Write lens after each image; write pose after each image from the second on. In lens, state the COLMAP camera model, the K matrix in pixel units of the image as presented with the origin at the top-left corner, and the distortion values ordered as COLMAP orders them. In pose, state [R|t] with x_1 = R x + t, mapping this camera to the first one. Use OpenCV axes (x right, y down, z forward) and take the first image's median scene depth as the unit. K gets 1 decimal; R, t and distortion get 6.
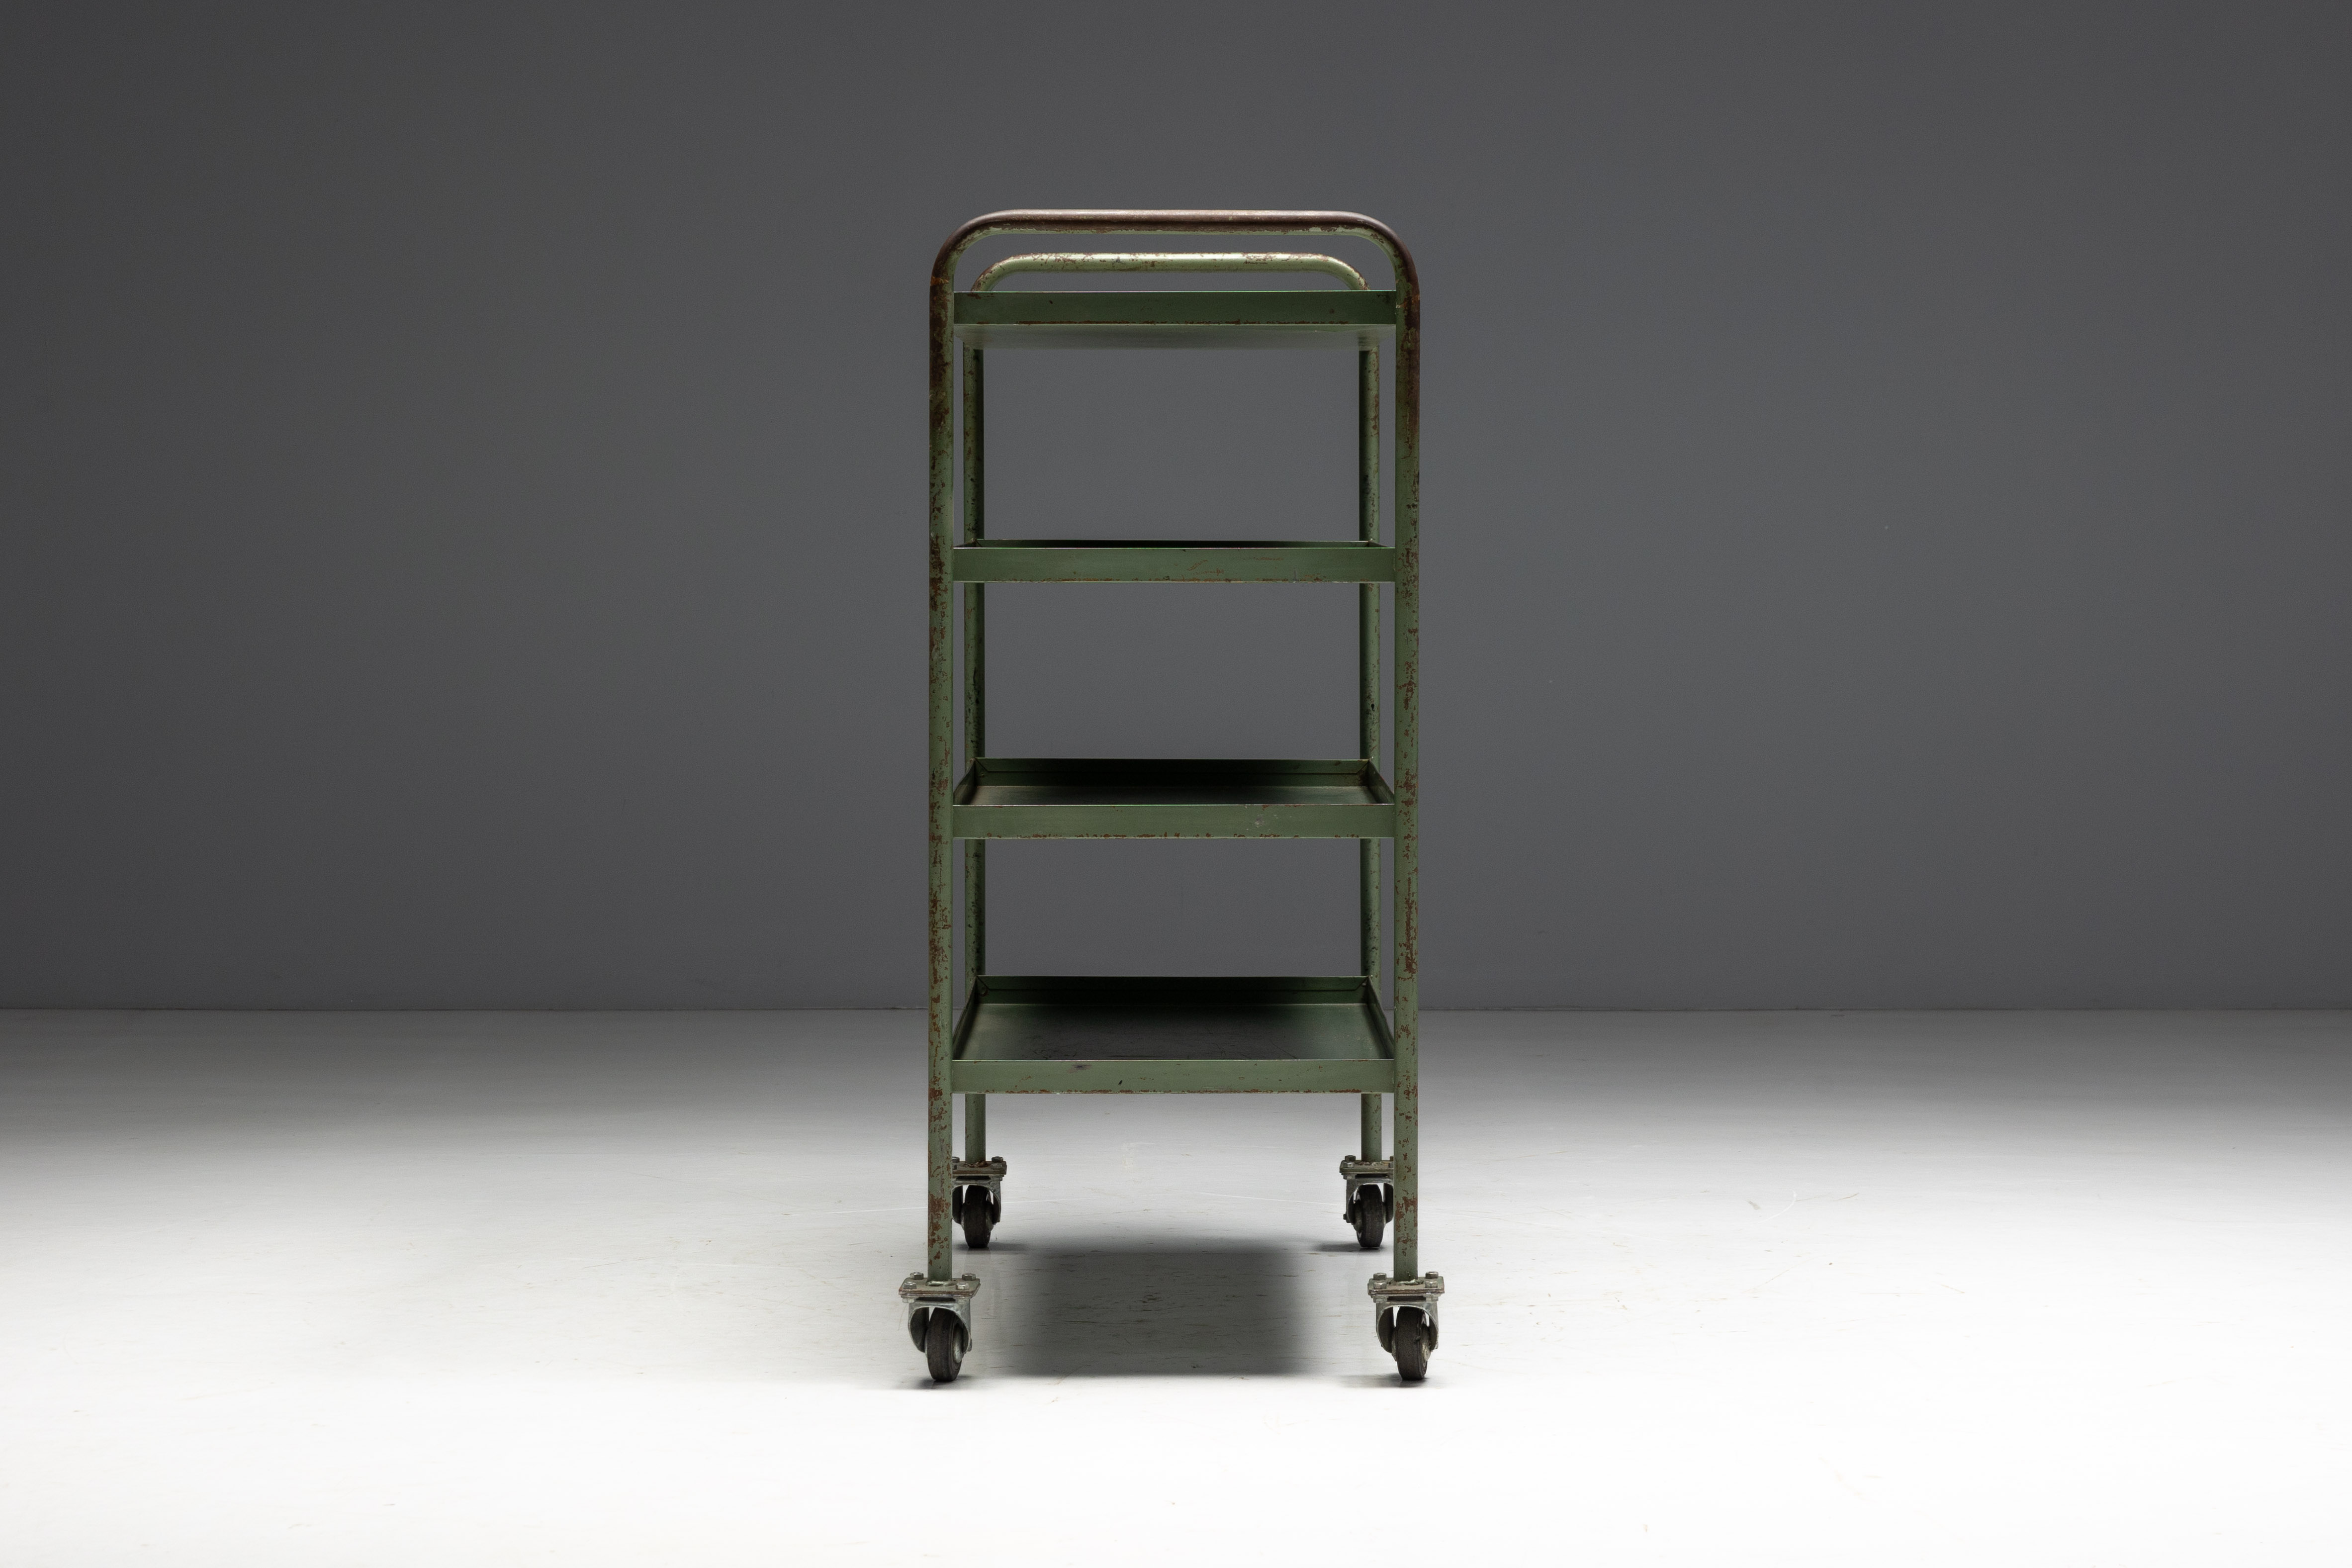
lens RADIAL K [[5780.2, 0, 1189.0], [0, 5780.2, 787.8], [0, 0, 1]] dist [0.117603, 0.000000]
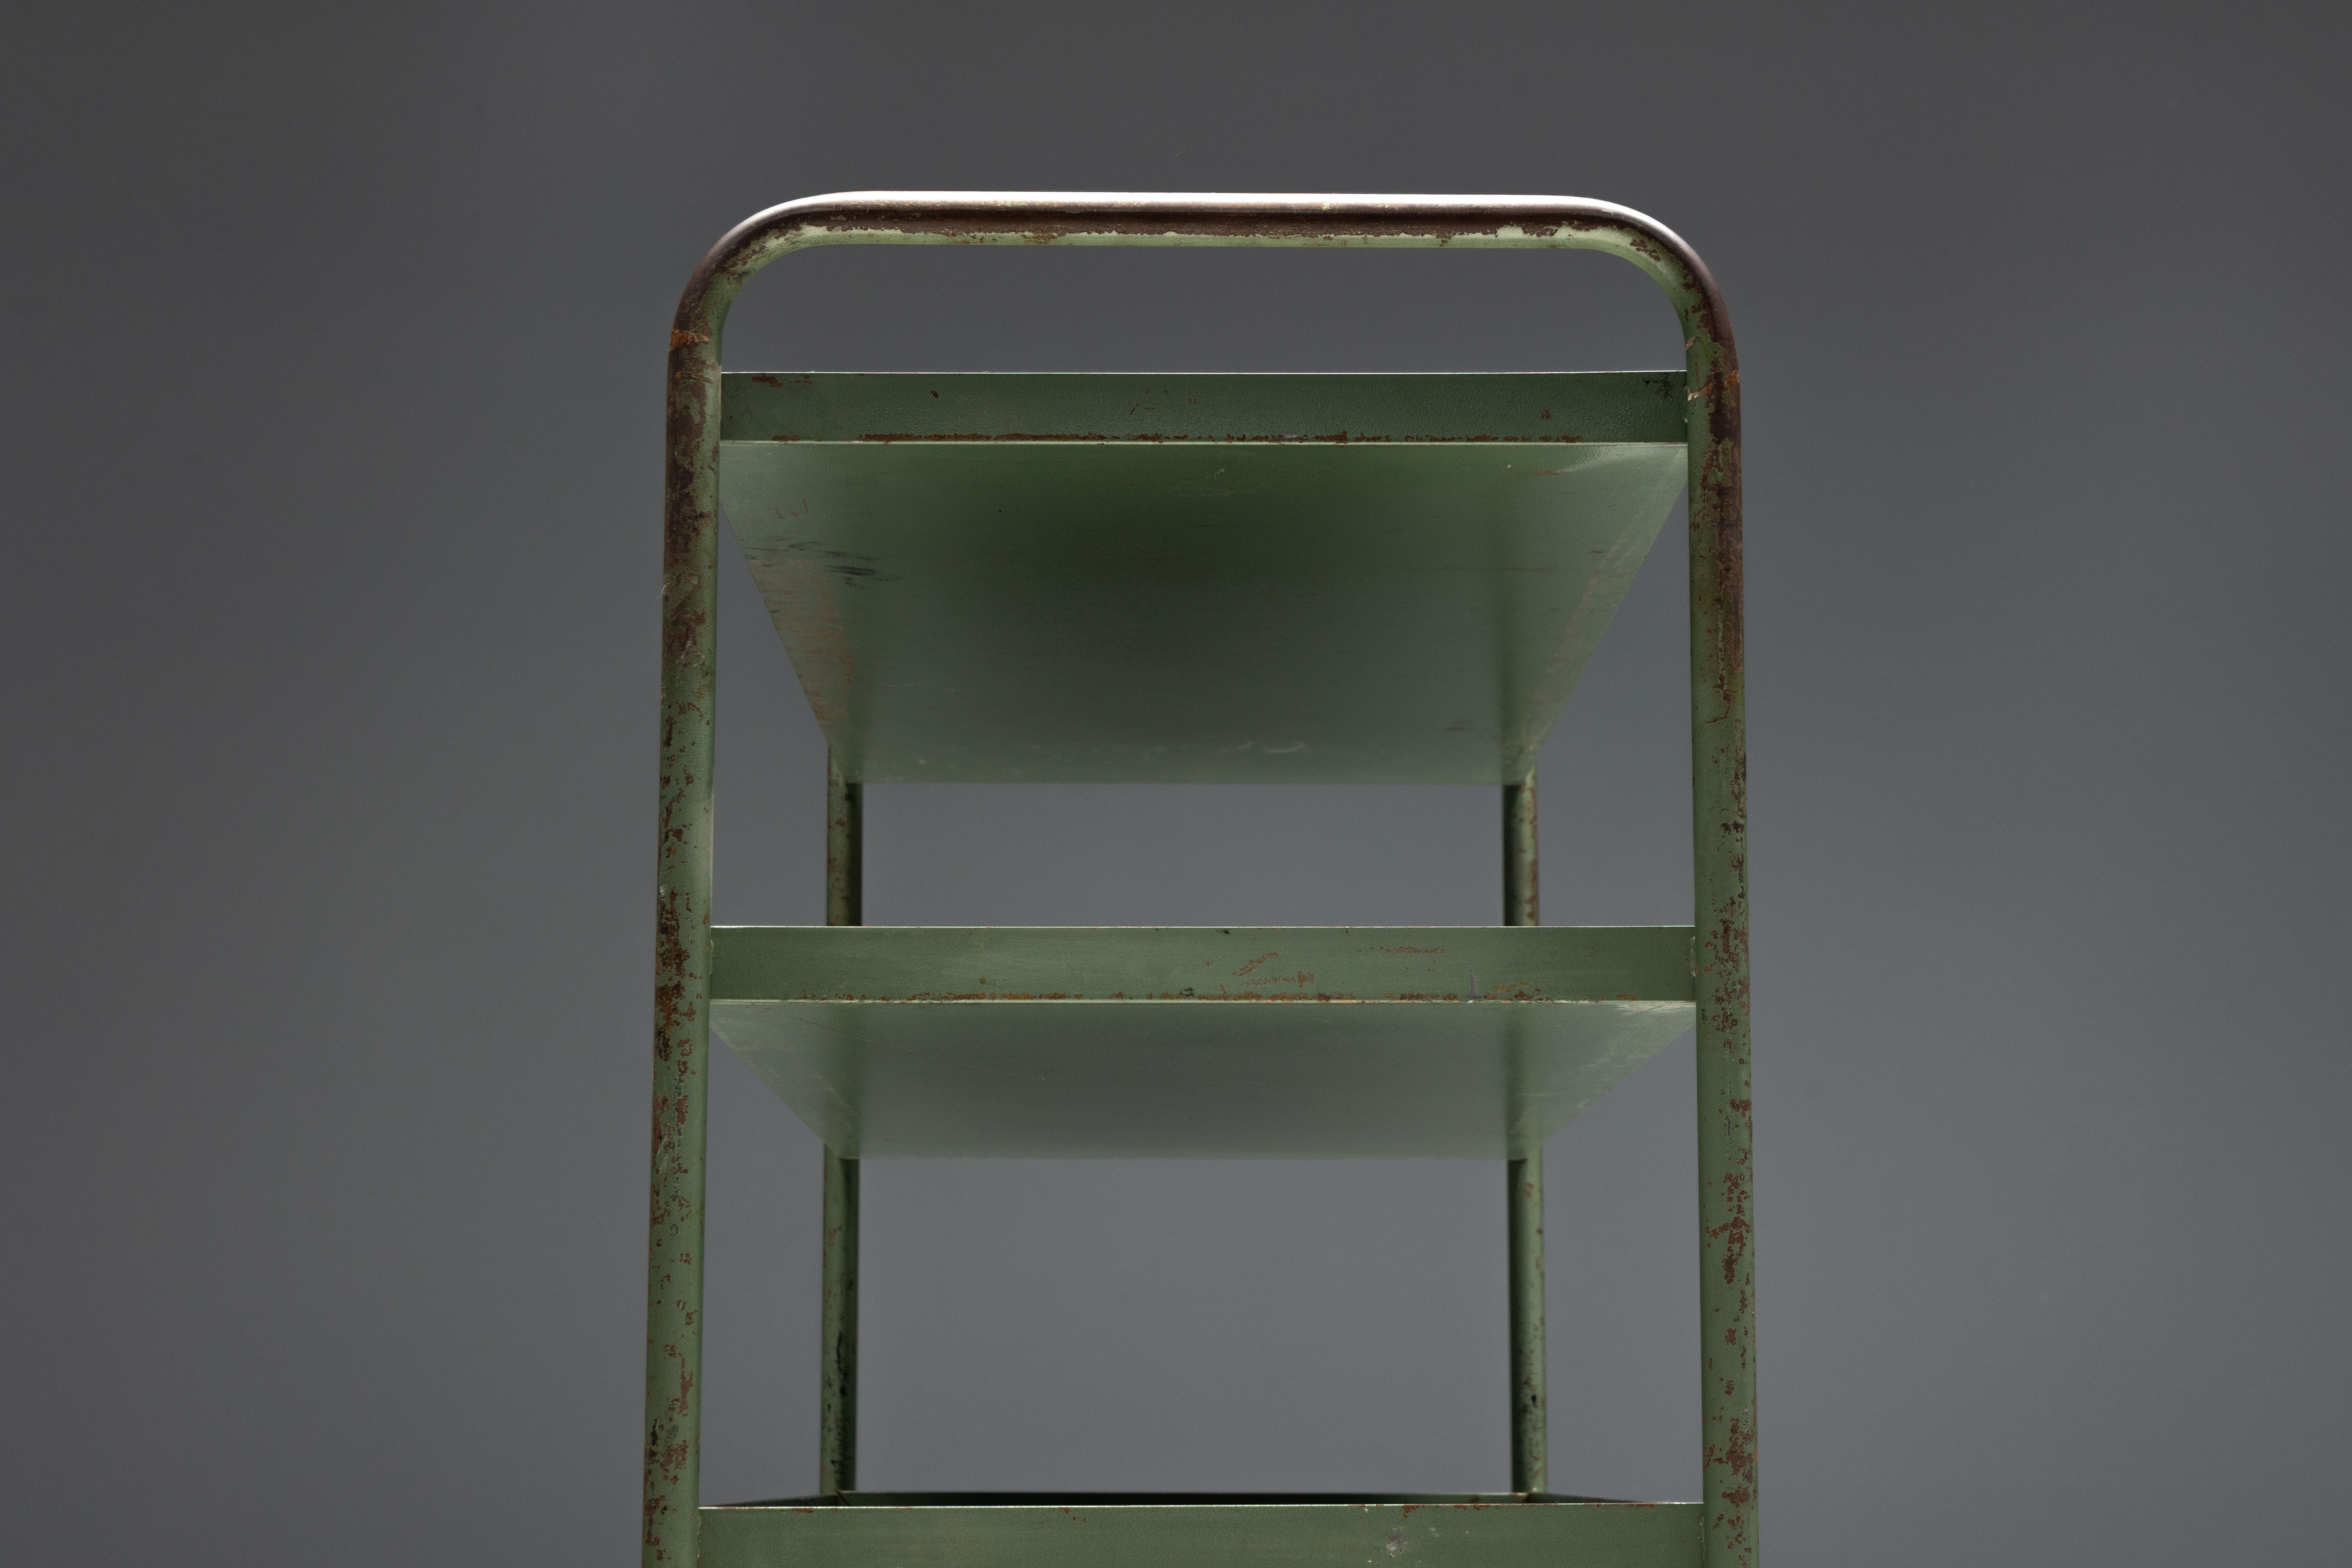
lens RADIAL K [[4374.6, 0, 1188.2], [0, 4374.6, 784.5], [0, 0, 1]] dist [0.046753, 0.000000]
pose [[0.999995, 0.000669, 0.003118, -0.004722], [-0.000024, 0.979304, -0.202395, 0.016803], [-0.003189, 0.202394, 0.979299, 0.662924]]
